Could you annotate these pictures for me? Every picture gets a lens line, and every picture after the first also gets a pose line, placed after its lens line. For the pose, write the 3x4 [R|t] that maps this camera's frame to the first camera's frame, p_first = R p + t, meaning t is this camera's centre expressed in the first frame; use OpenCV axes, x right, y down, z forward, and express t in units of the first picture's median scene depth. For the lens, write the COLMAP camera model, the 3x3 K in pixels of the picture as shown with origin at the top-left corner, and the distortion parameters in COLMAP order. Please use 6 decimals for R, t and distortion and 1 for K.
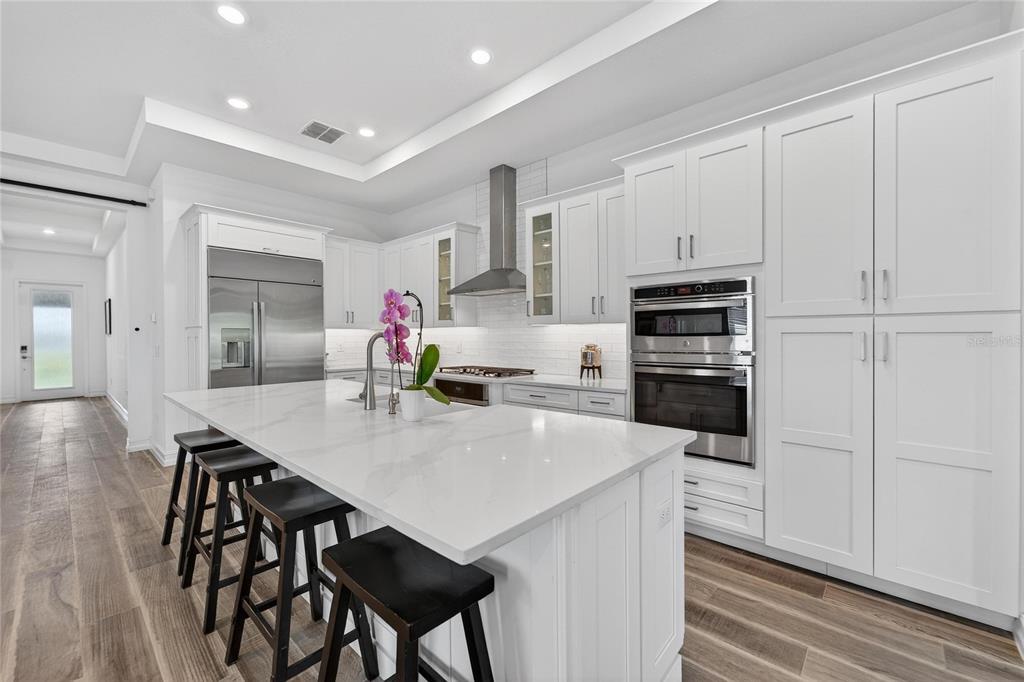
lens RADIAL K [[420.0, 0, 504.5], [0, 420.0, 340.7], [0, 0, 1]] dist [-0.007754, 0.003131]
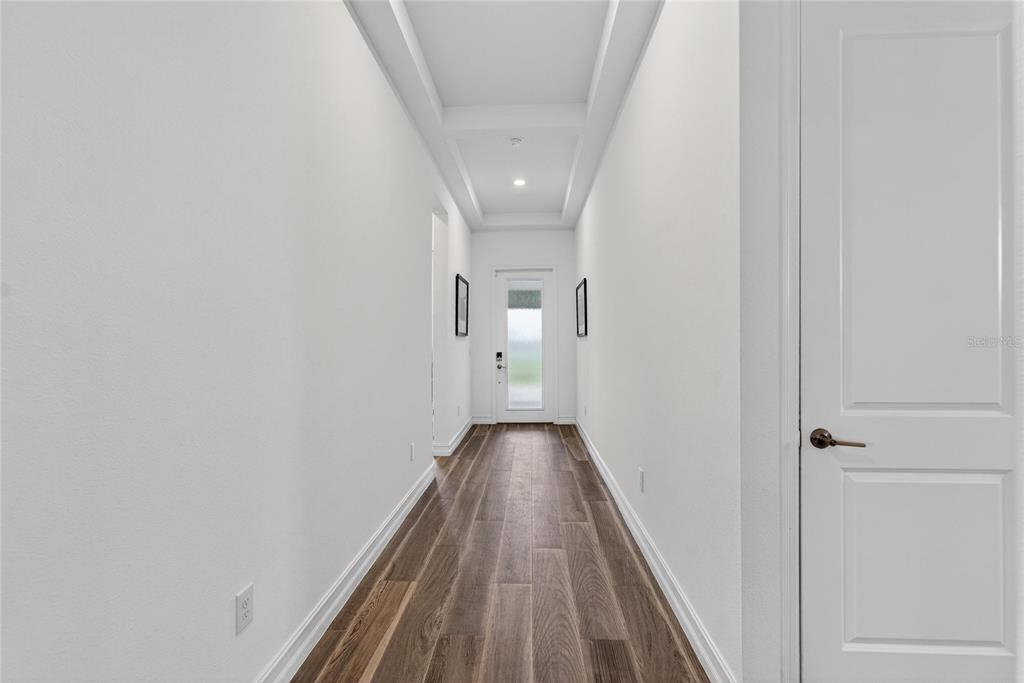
lens RADIAL K [[420.0, 0, 512.4], [0, 420.0, 342.1], [0, 0, 1]] dist [-0.007754, 0.003131]
pose [[0.643630, -0.000600, -0.765337, -0.528104], [-0.007660, 0.999945, -0.007227, -0.001089], [0.765299, 0.010514, 0.643590, 0.508681]]
